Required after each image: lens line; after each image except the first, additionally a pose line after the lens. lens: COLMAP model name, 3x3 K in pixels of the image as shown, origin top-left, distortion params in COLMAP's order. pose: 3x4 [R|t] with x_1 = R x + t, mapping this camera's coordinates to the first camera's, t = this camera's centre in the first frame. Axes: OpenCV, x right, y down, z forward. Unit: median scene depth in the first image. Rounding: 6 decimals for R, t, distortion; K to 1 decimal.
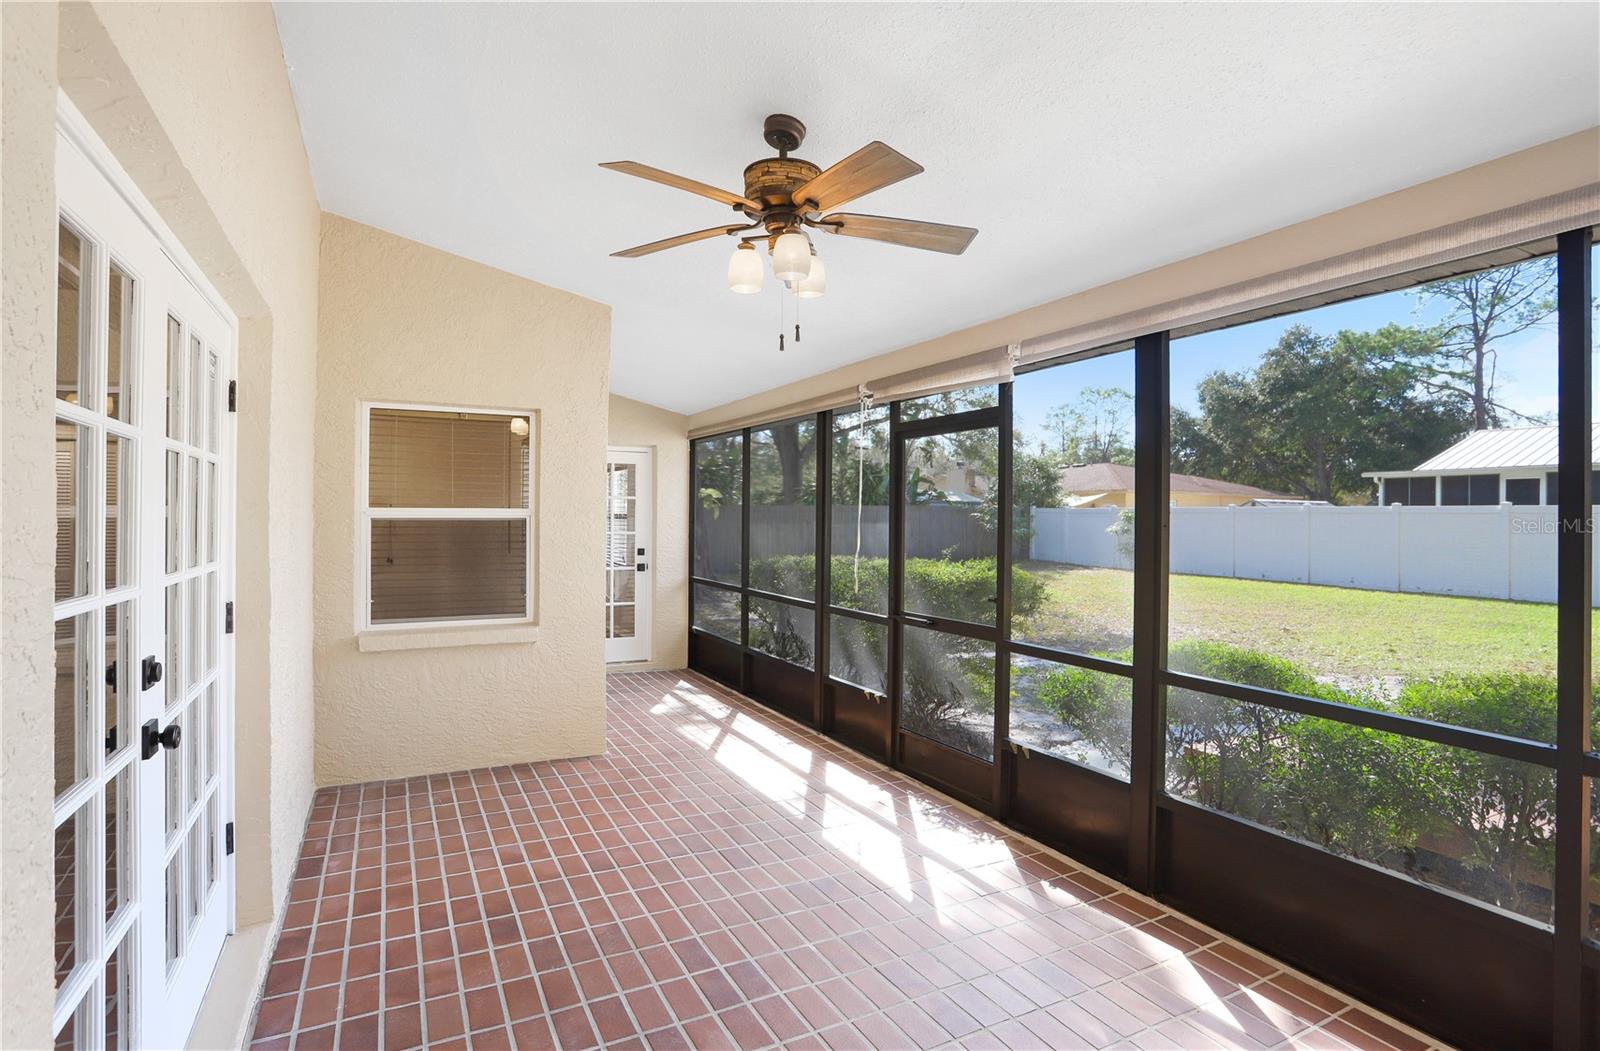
lens RADIAL K [[816.3, 0, 800.7], [0, 816.3, 522.3], [0, 0, 1]] dist [0.004292, 0.000419]
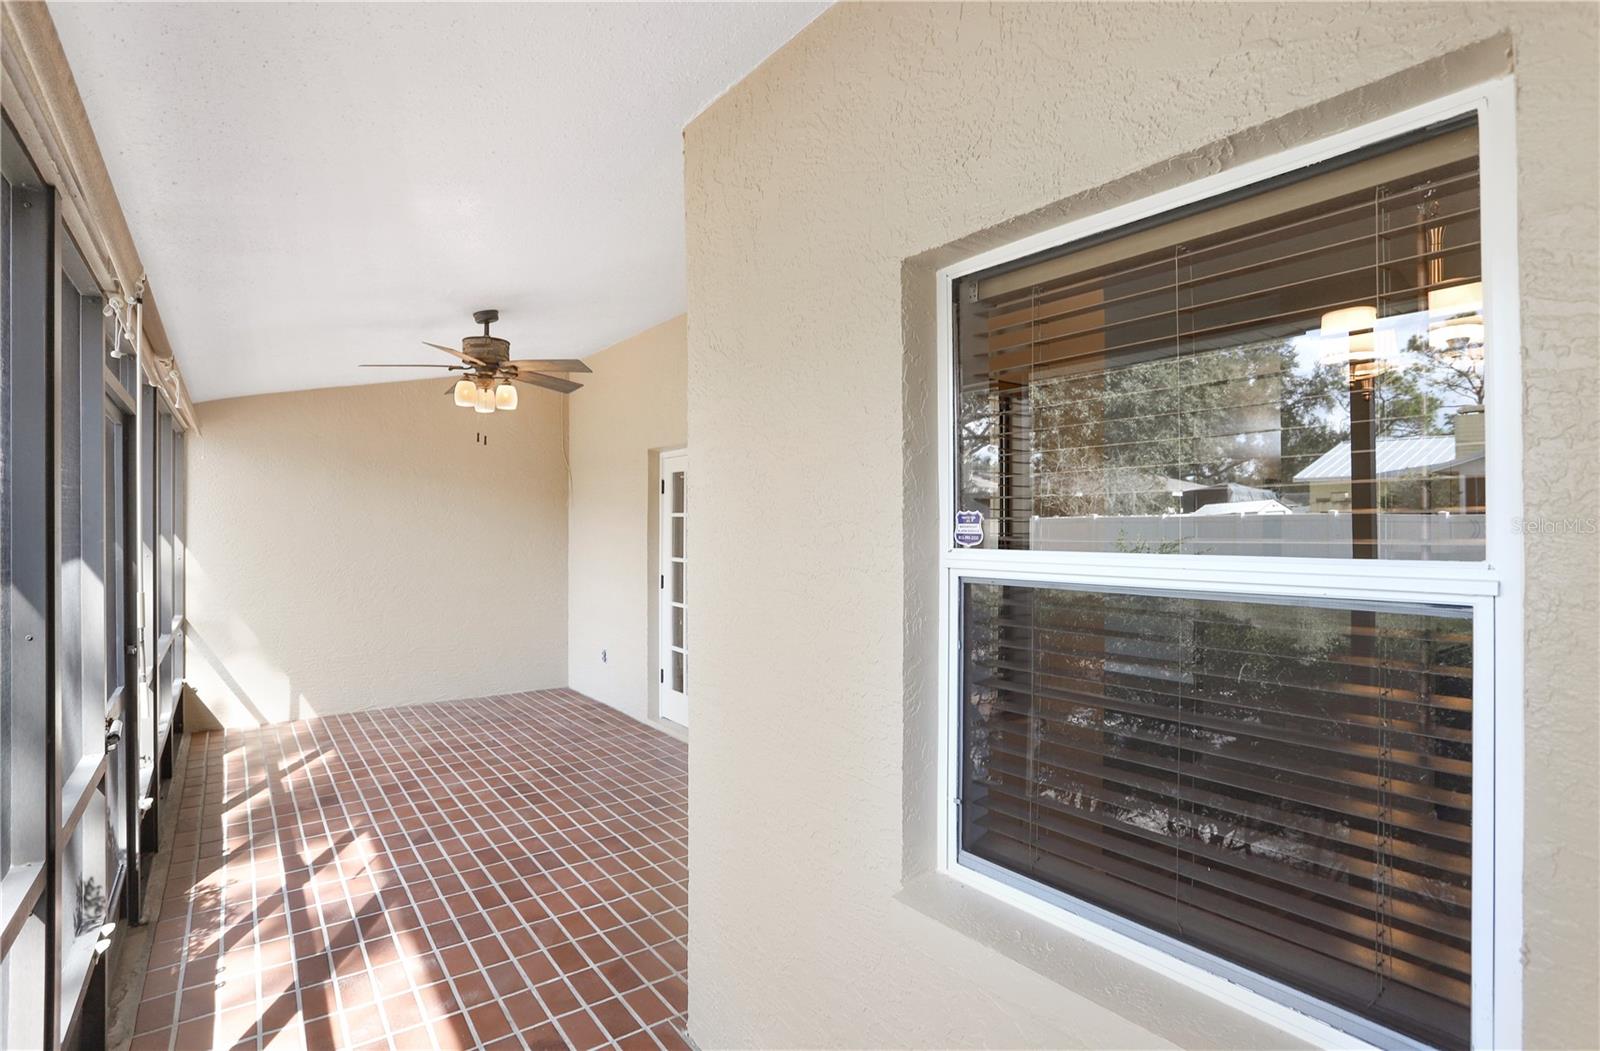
lens RADIAL K [[816.3, 0, 800.6], [0, 816.3, 528.6], [0, 0, 1]] dist [0.004292, 0.000419]
pose [[-0.989411, -0.006371, -0.144999, -0.358075], [-0.006938, 0.999970, 0.003400, -0.044394], [0.144973, 0.004370, -0.989426, 2.311825]]
